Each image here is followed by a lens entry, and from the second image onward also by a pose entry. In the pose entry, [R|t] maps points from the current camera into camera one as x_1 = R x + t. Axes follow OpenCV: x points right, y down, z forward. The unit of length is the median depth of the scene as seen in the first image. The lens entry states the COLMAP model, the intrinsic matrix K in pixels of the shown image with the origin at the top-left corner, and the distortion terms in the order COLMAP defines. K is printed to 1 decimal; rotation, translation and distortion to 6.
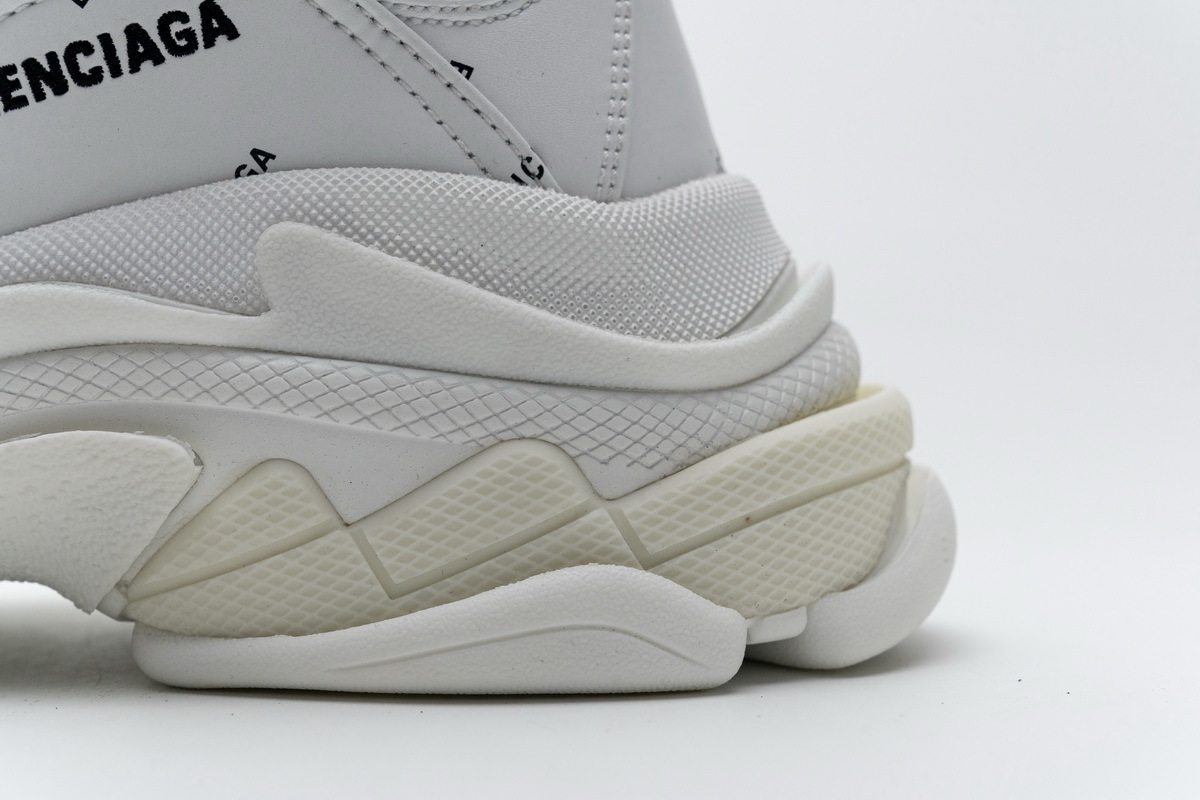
lens RADIAL K [[2318.4, 0, 609.9], [0, 2318.4, 375.7], [0, 0, 1]] dist [0.022006, 0.000000]
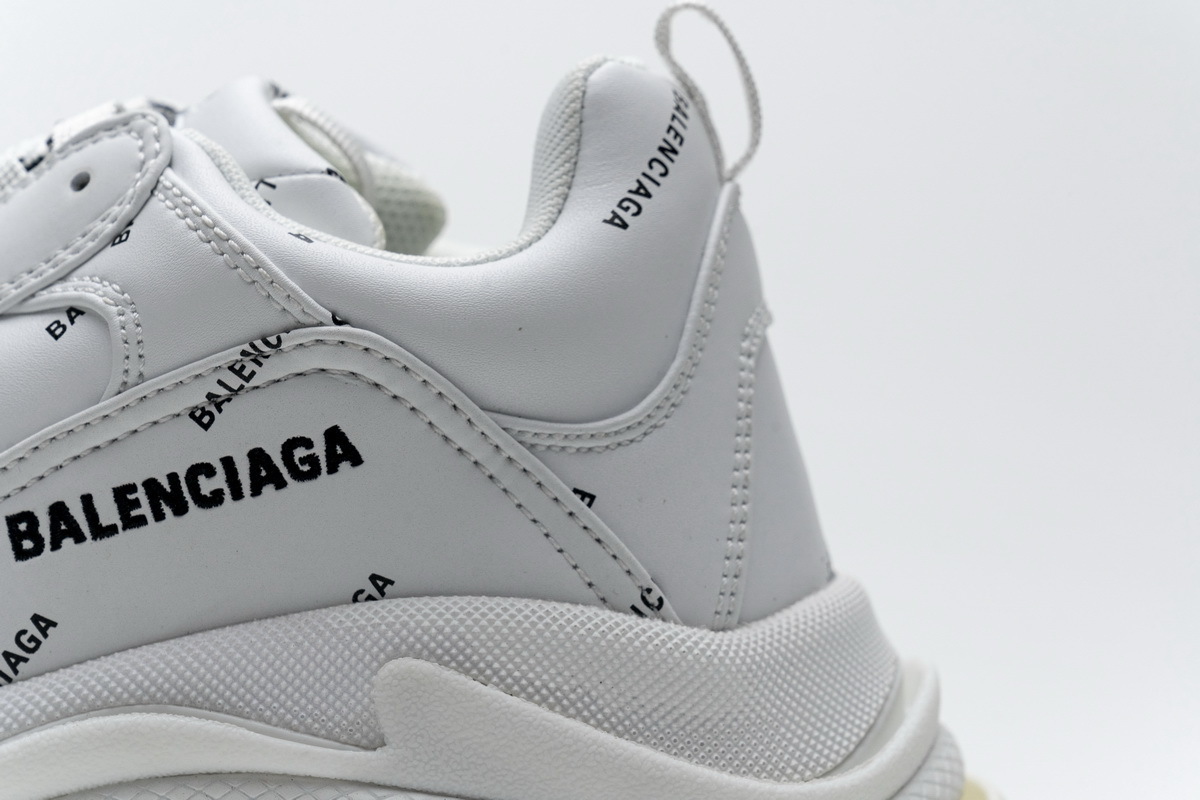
lens RADIAL K [[2318.4, 0, 591.7], [0, 2318.4, 394.8], [0, 0, 1]] dist [0.022006, 0.000000]
pose [[0.999452, 0.033096, 0.000145, -0.063299], [-0.033094, 0.999419, -0.008098, -0.170674], [-0.000413, 0.008088, 0.999967, 0.010443]]
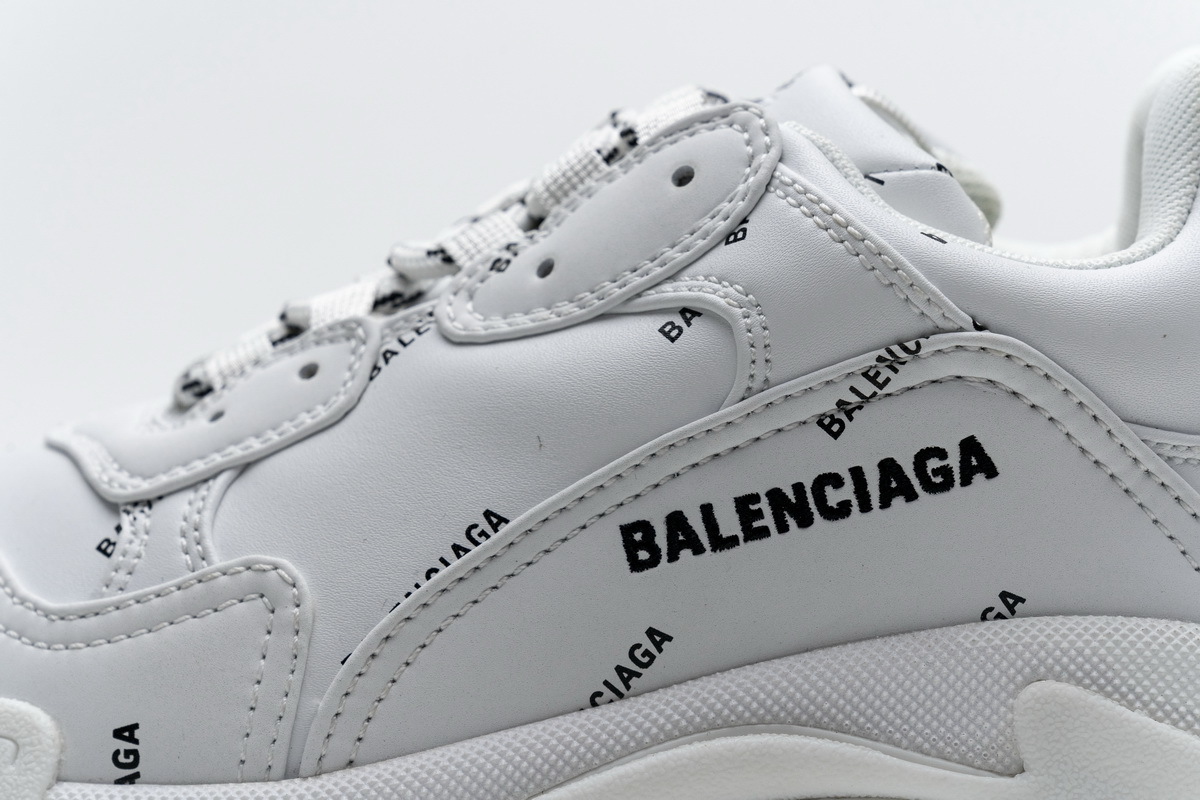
lens RADIAL K [[2318.4, 0, 639.2], [0, 2318.4, 398.5], [0, 0, 1]] dist [0.022006, 0.000000]
pose [[0.998550, 0.044735, -0.029937, -0.278849], [-0.044547, 0.998983, 0.006925, -0.177587], [0.030217, -0.005581, 0.999528, 0.052790]]
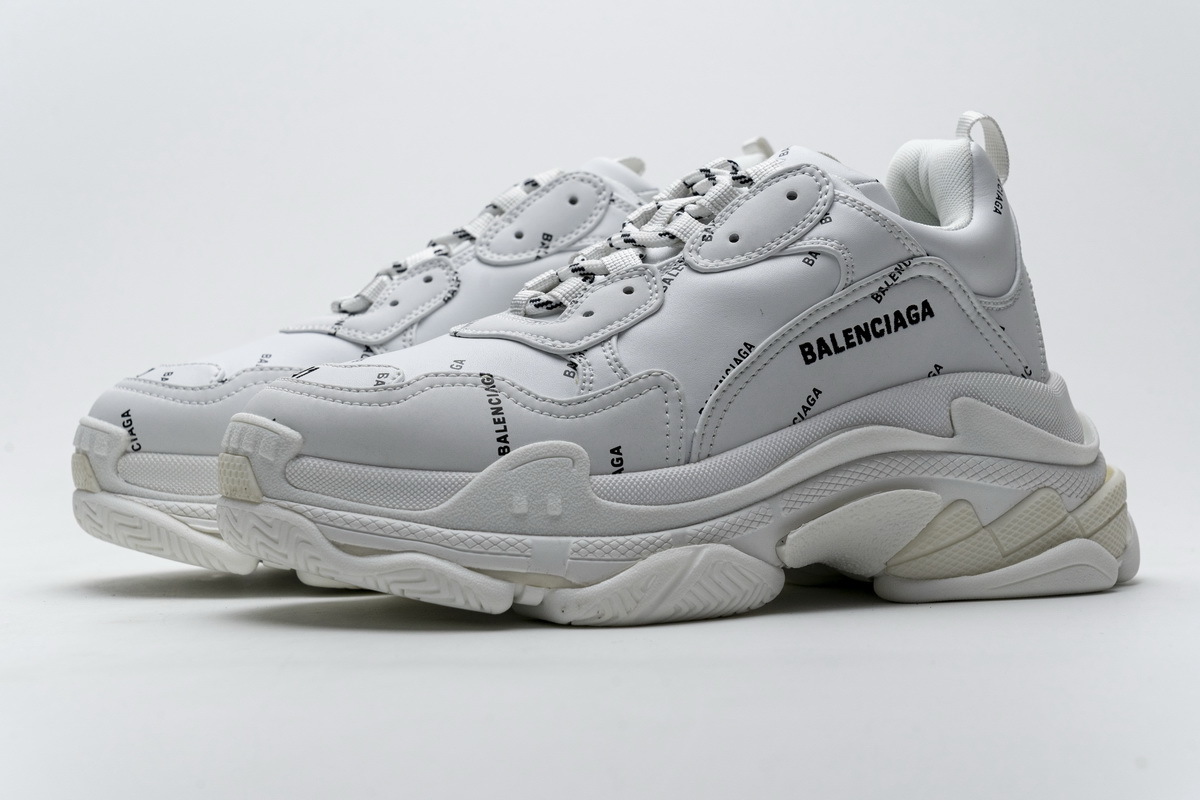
lens RADIAL K [[2376.5, 0, 603.0], [0, 2376.5, 409.5], [0, 0, 1]] dist [0.049023, 0.000000]
pose [[0.882401, -0.017147, 0.470185, -1.553424], [0.030879, 0.999292, -0.021508, -0.013468], [-0.469483, 0.033497, 0.882306, -0.914230]]
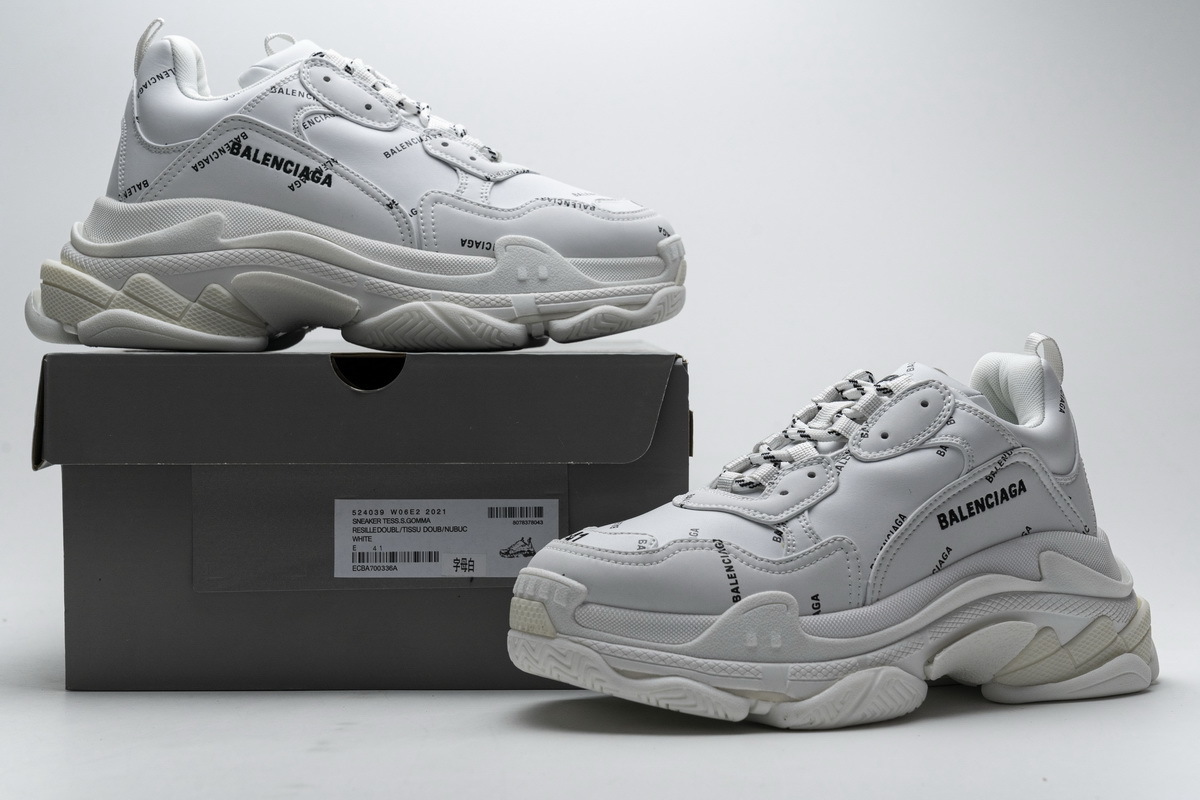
lens RADIAL K [[1911.7, 0, 568.4], [0, 1911.7, 412.9], [0, 0, 1]] dist [-0.018362, 0.000000]
pose [[0.857359, -0.001643, 0.514716, -2.001707], [0.030310, 0.998421, -0.047300, -0.148571], [-0.513826, 0.056154, 0.856055, -0.878622]]
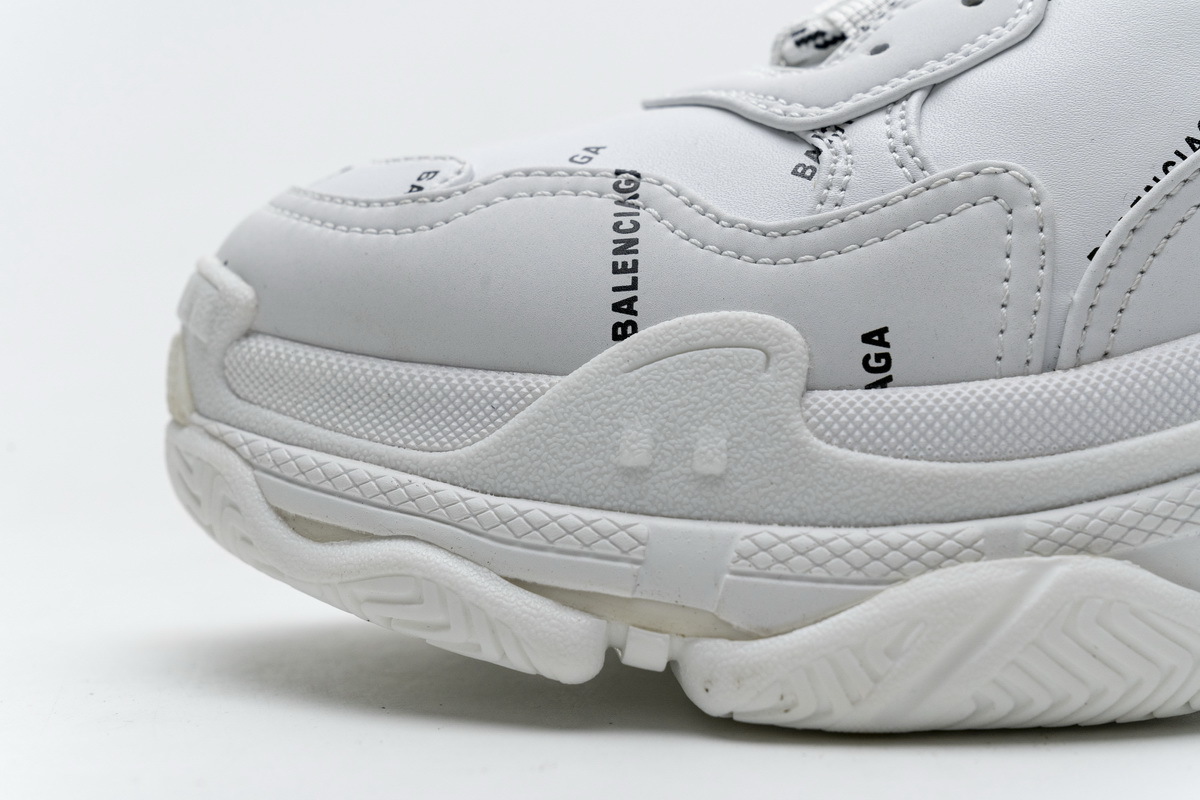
lens RADIAL K [[2318.4, 0, 610.6], [0, 2318.4, 402.6], [0, 0, 1]] dist [0.022006, 0.000000]
pose [[0.996900, 0.004910, 0.078526, -0.699235], [-0.004080, 0.999934, -0.010727, 0.015616], [-0.078573, 0.010373, 0.996854, 0.065193]]
